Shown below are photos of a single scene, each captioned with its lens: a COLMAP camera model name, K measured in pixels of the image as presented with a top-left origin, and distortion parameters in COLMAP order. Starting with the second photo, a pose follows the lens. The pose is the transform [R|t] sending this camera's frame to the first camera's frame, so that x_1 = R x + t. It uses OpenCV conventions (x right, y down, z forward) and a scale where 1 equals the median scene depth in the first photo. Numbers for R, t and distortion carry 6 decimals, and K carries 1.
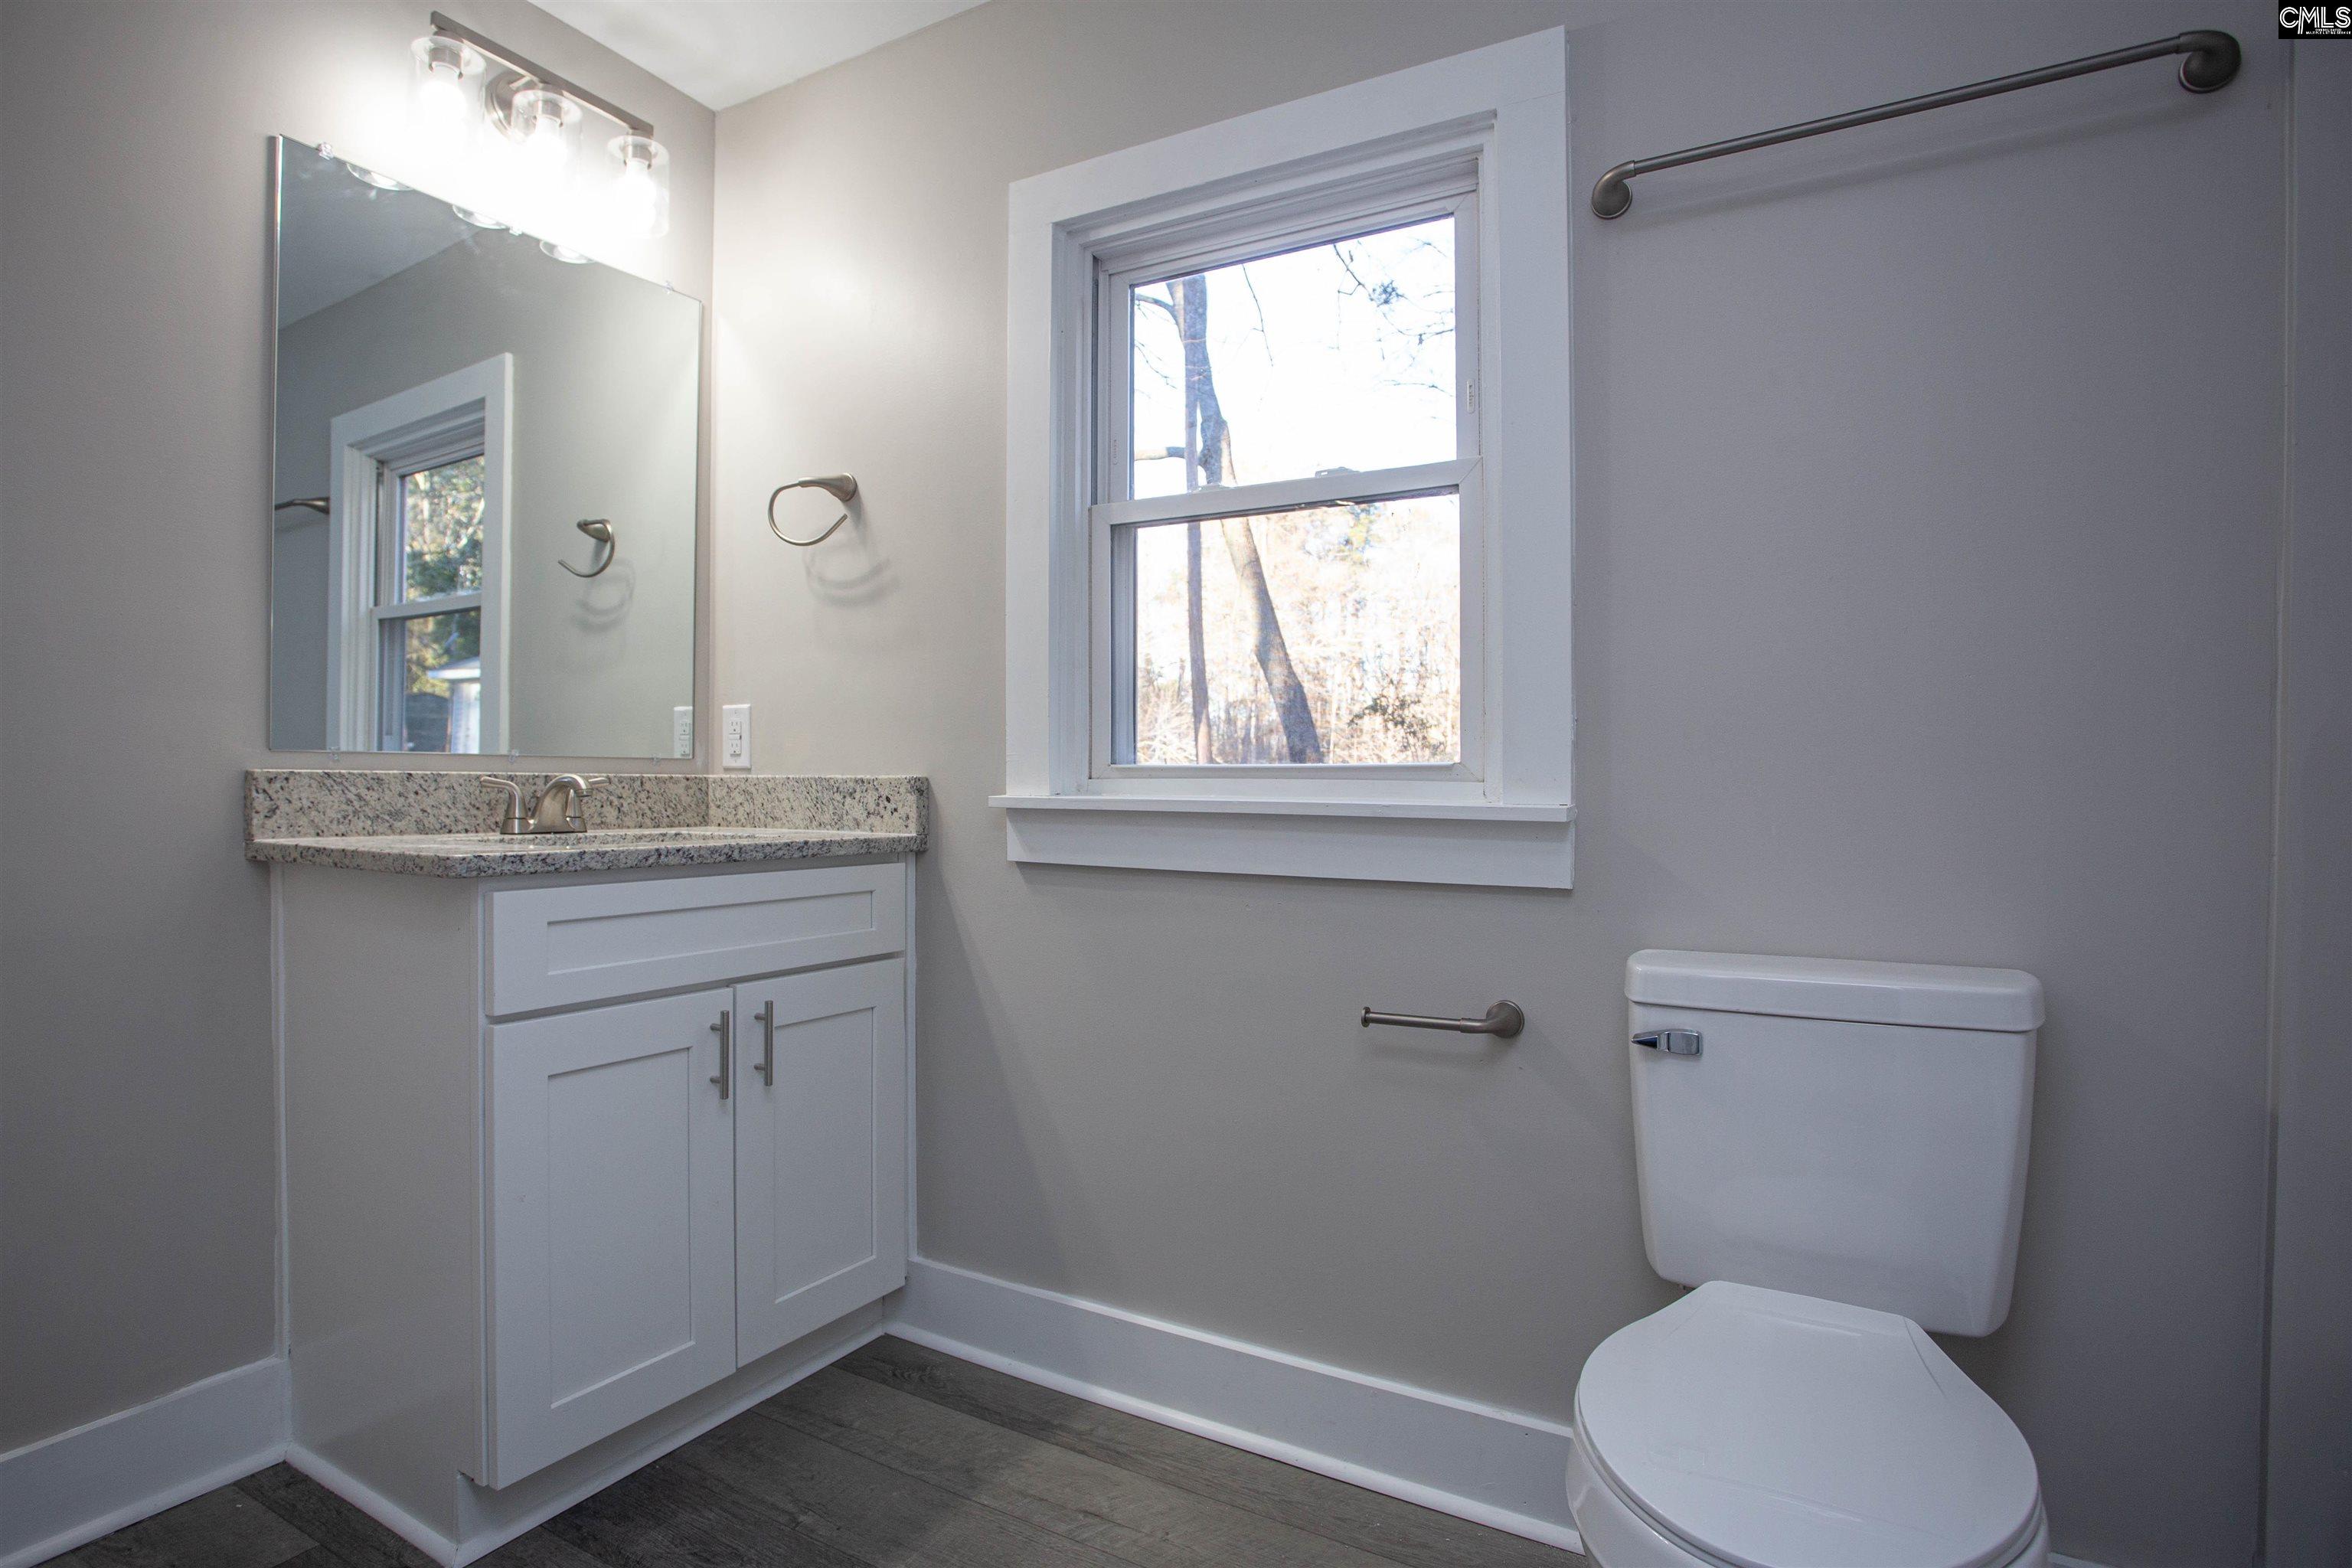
lens RADIAL K [[1255.2, 0, 1151.3], [0, 1255.2, 778.0], [0, 0, 1]] dist [-0.079518, 0.035293]
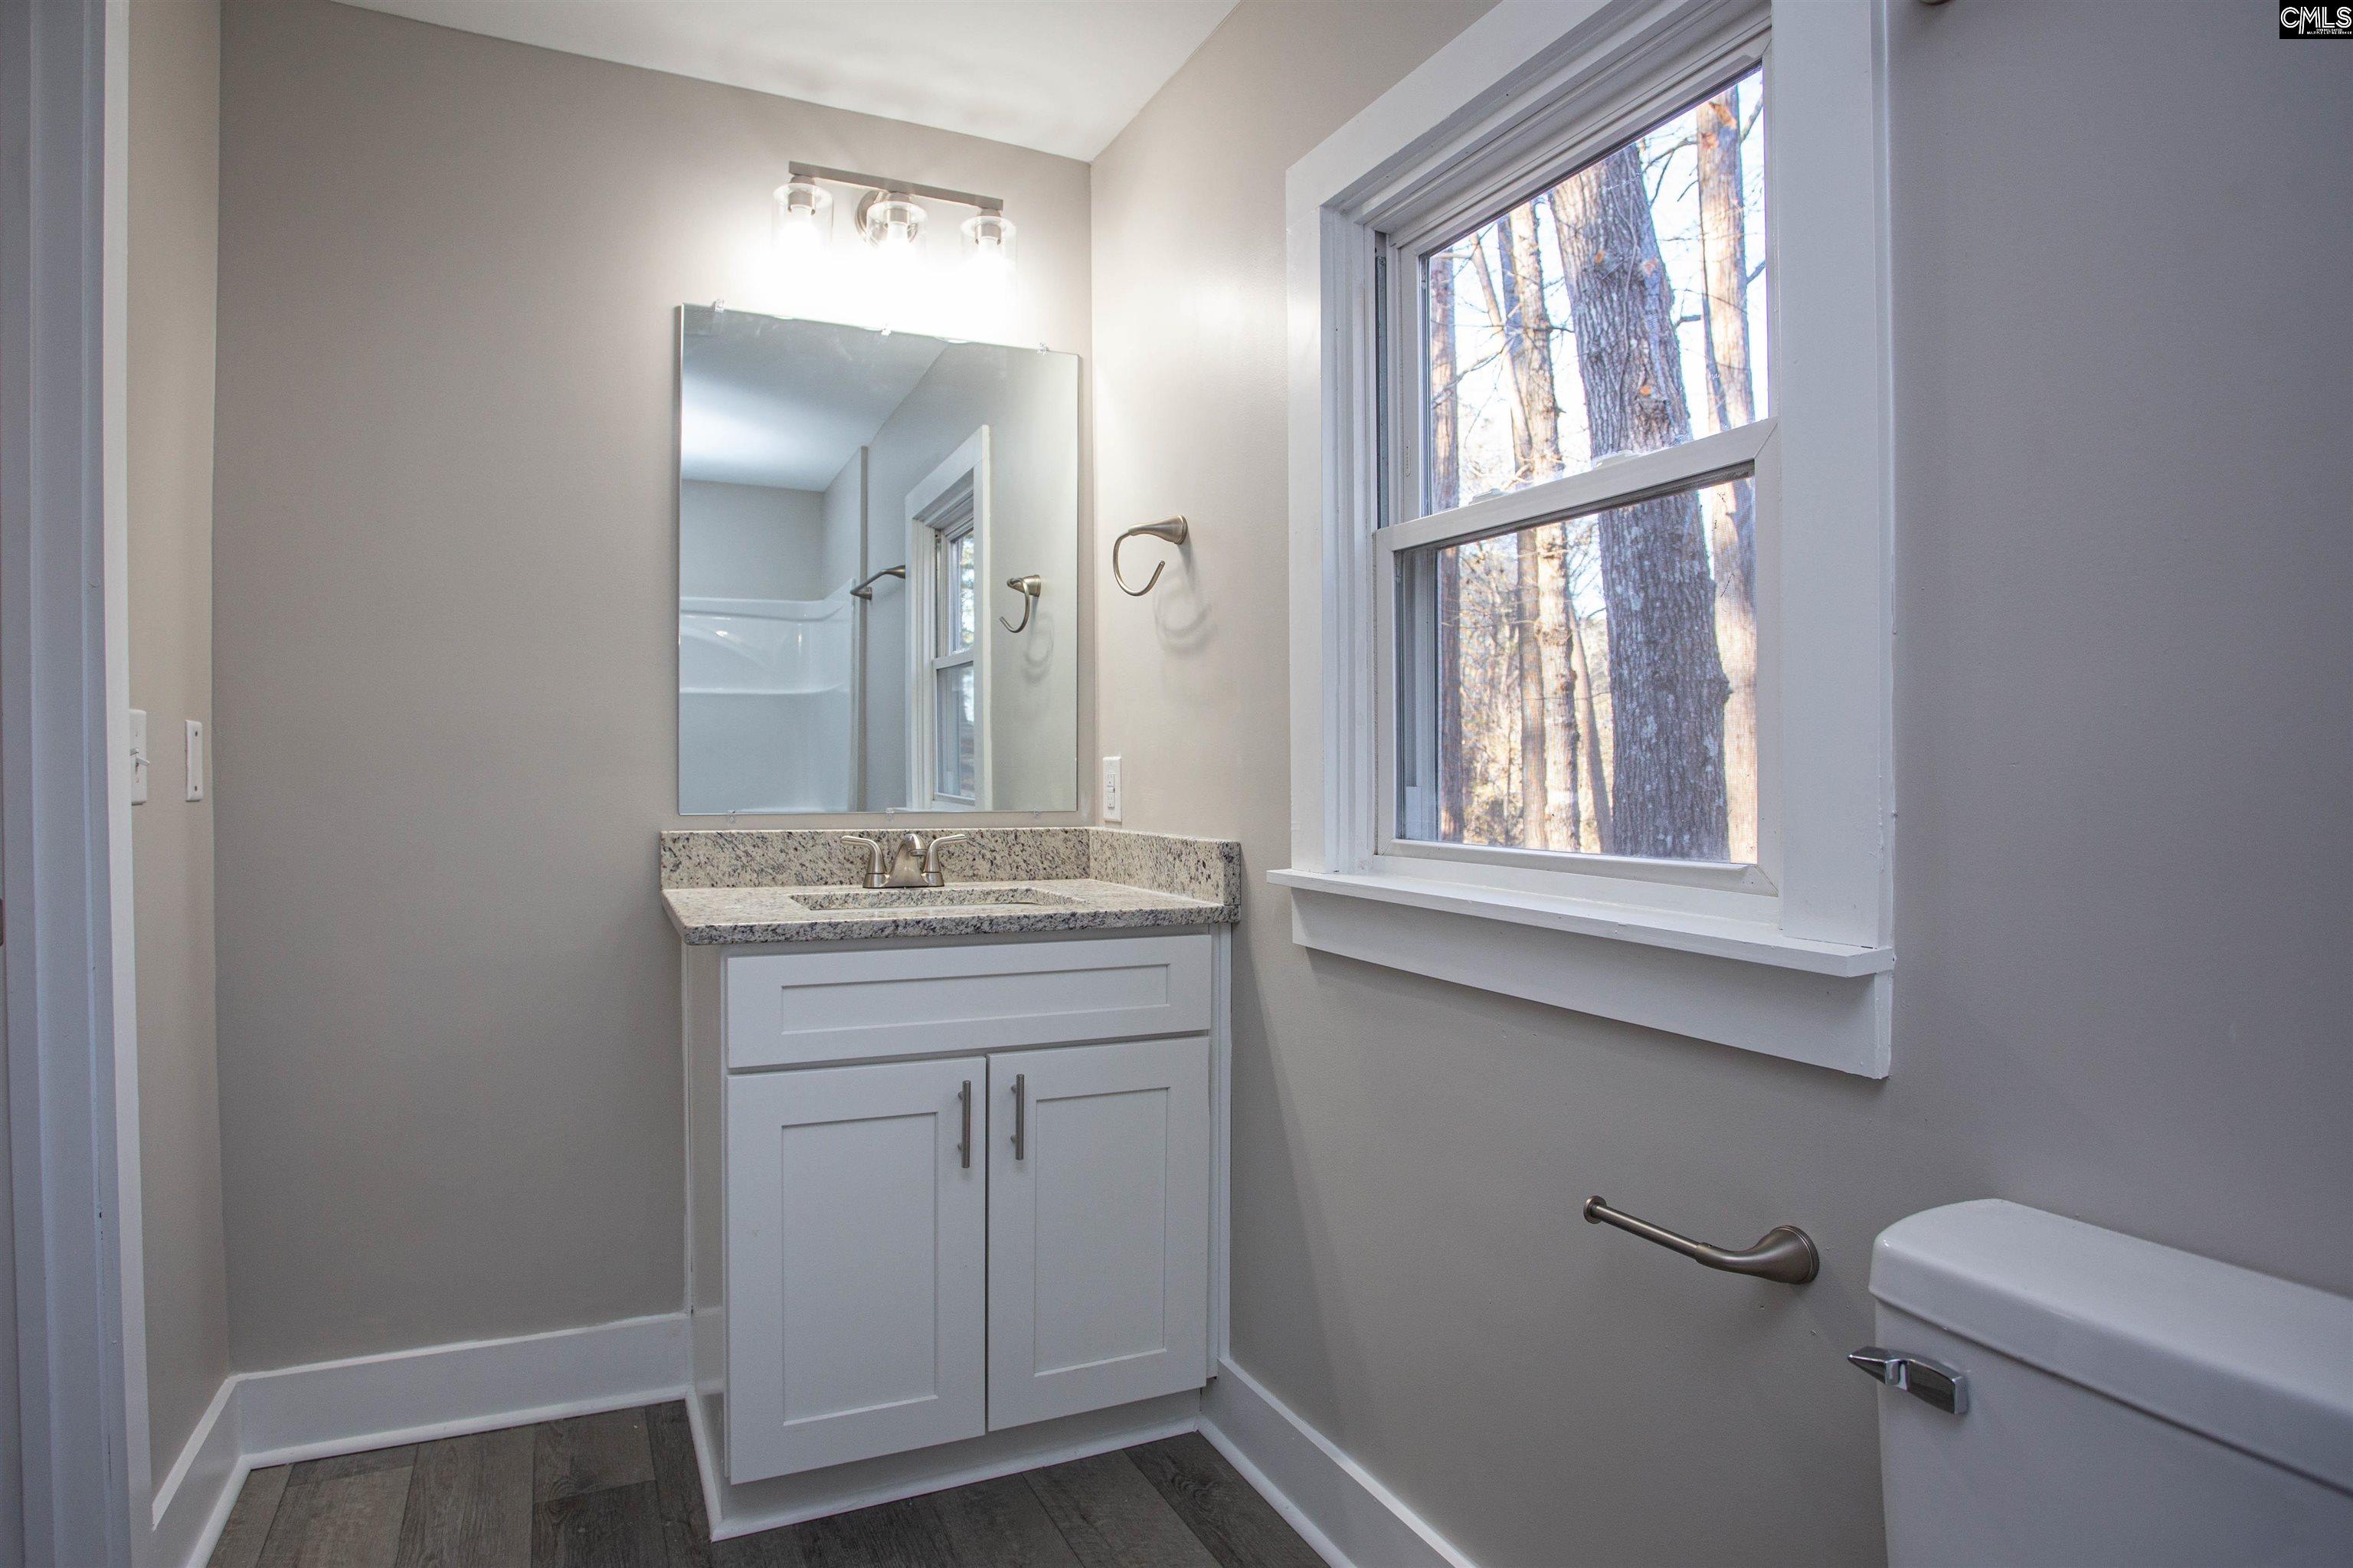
lens RADIAL K [[1299.6, 0, 1087.1], [0, 1299.6, 774.9], [0, 0, 1]] dist [-0.087575, 0.045666]
pose [[0.801098, -0.000766, -0.598532, 0.321858], [0.003482, 0.999988, 0.003381, -0.057391], [0.598522, -0.004792, 0.801092, 0.189453]]
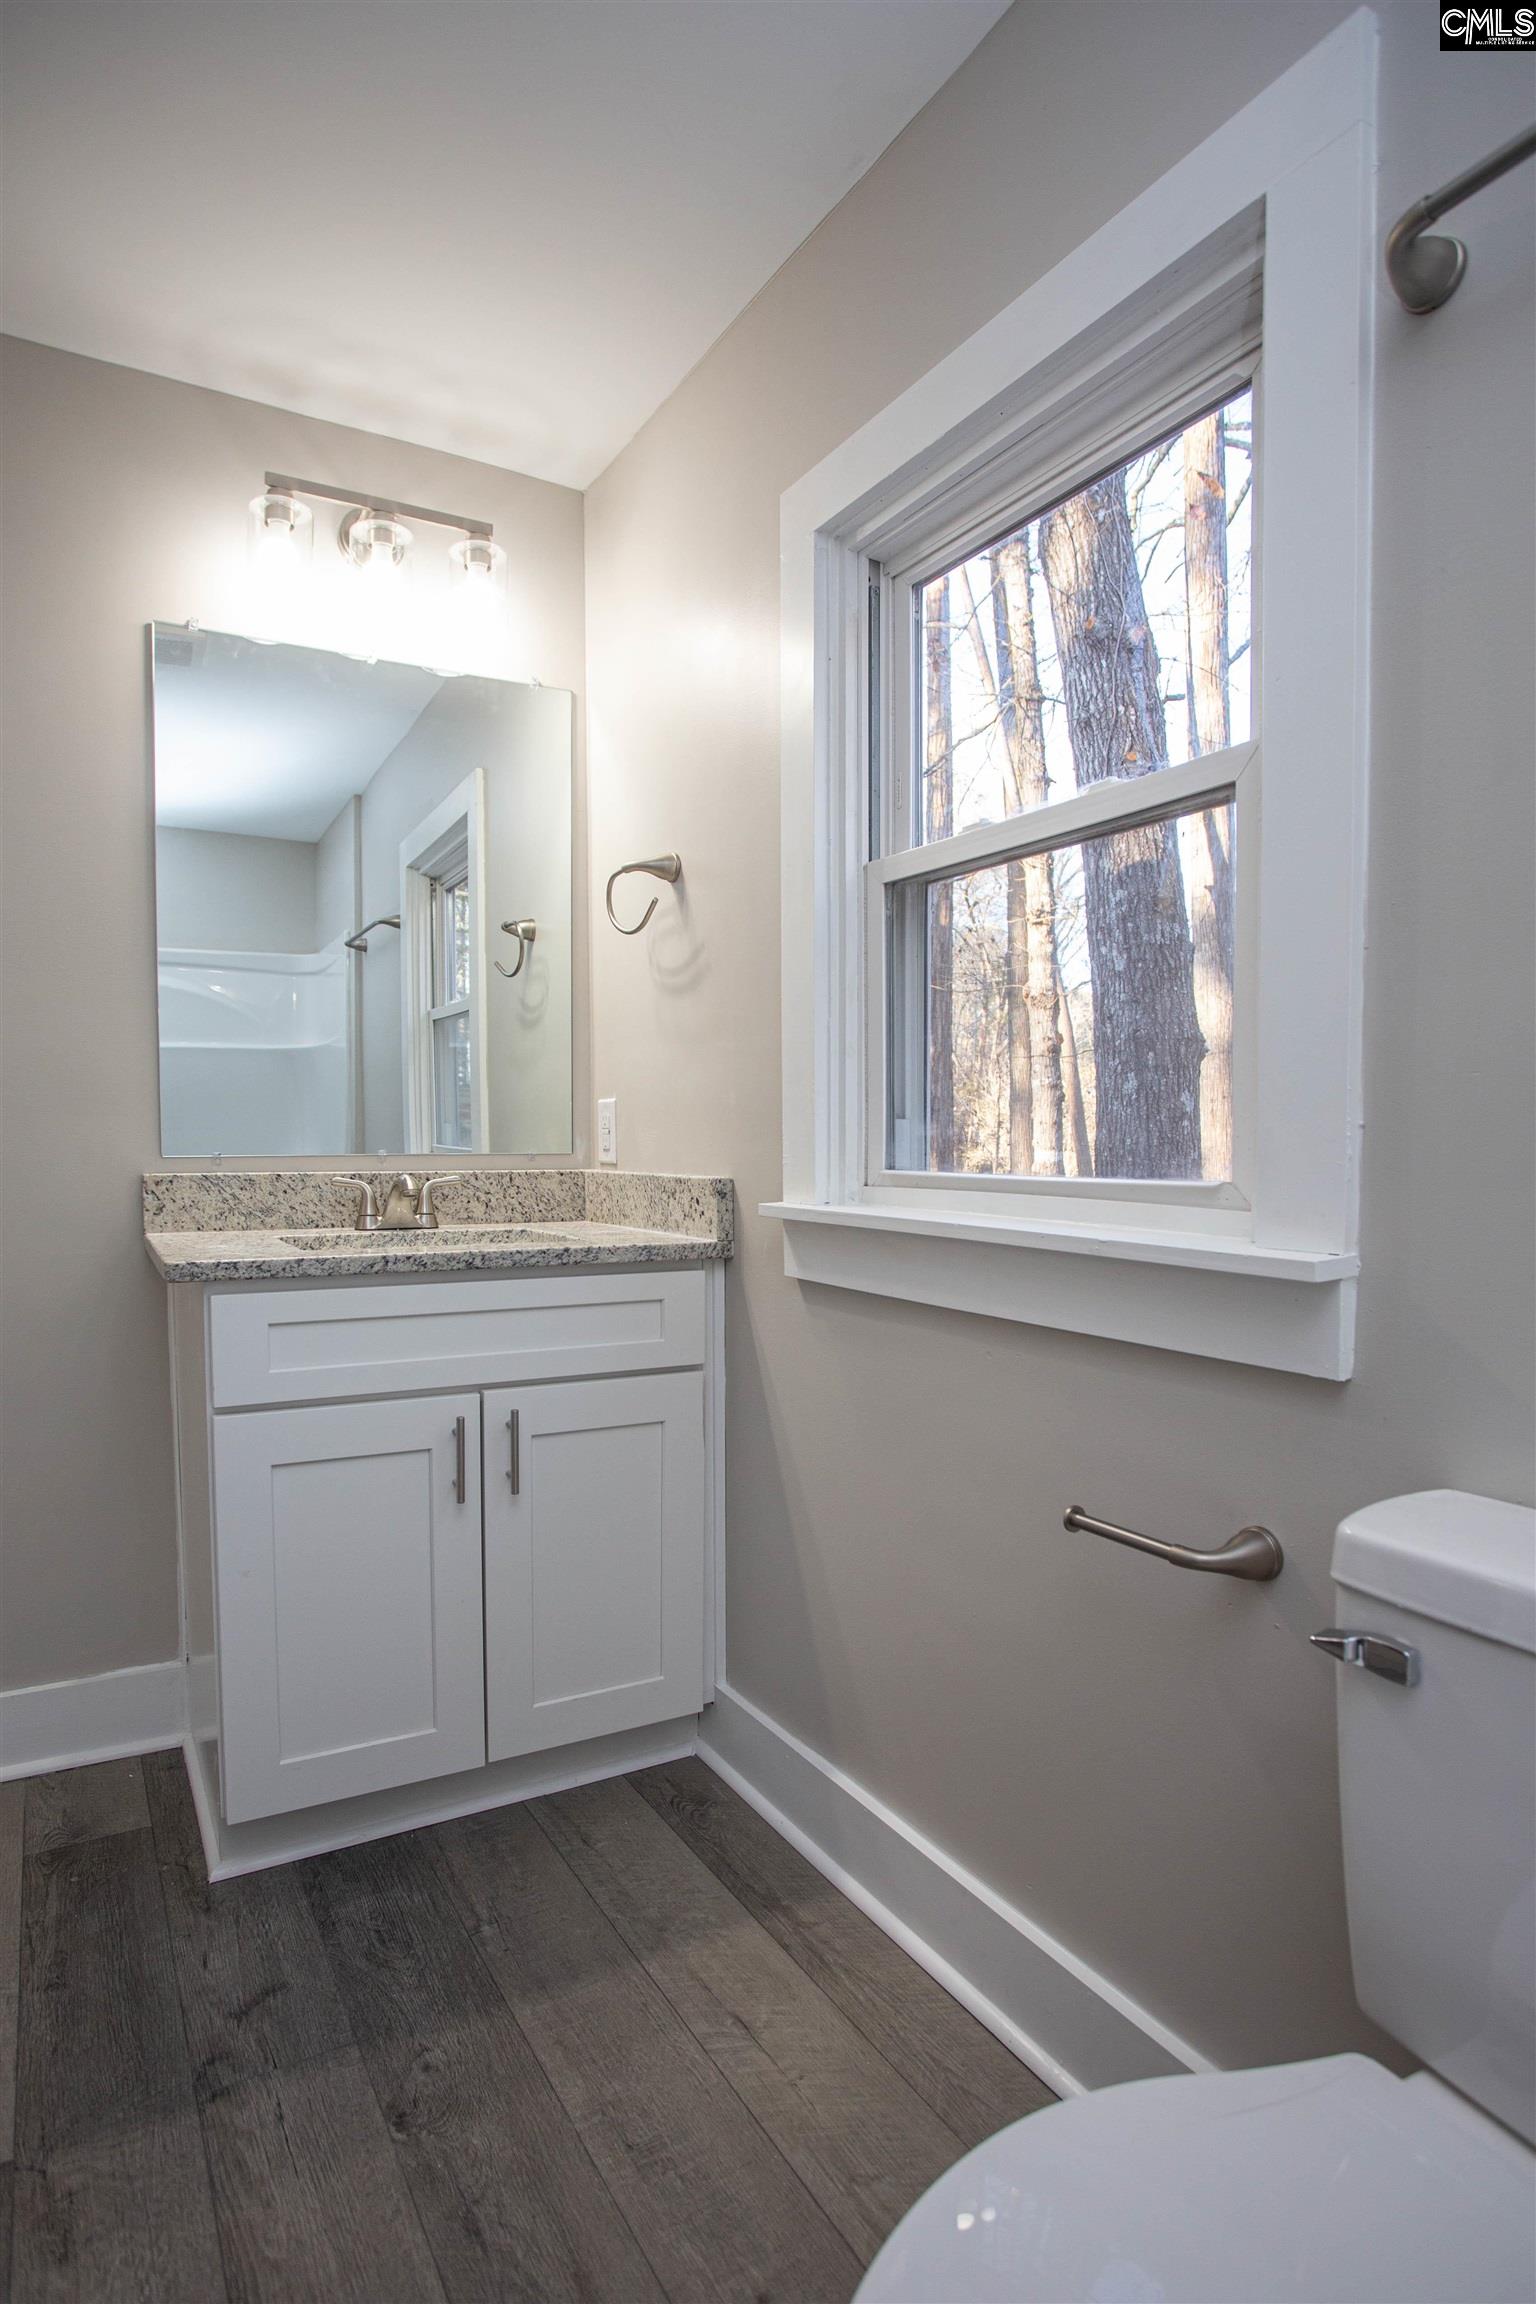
lens RADIAL K [[1270.7, 0, 713.7], [0, 1270.7, 1214.9], [0, 0, 1]] dist [-0.081630, 0.043129]
pose [[0.854572, 0.026907, -0.518635, 0.316971], [0.005504, 0.998132, 0.060853, -0.033092], [0.519303, -0.054858, 0.852827, 0.210706]]
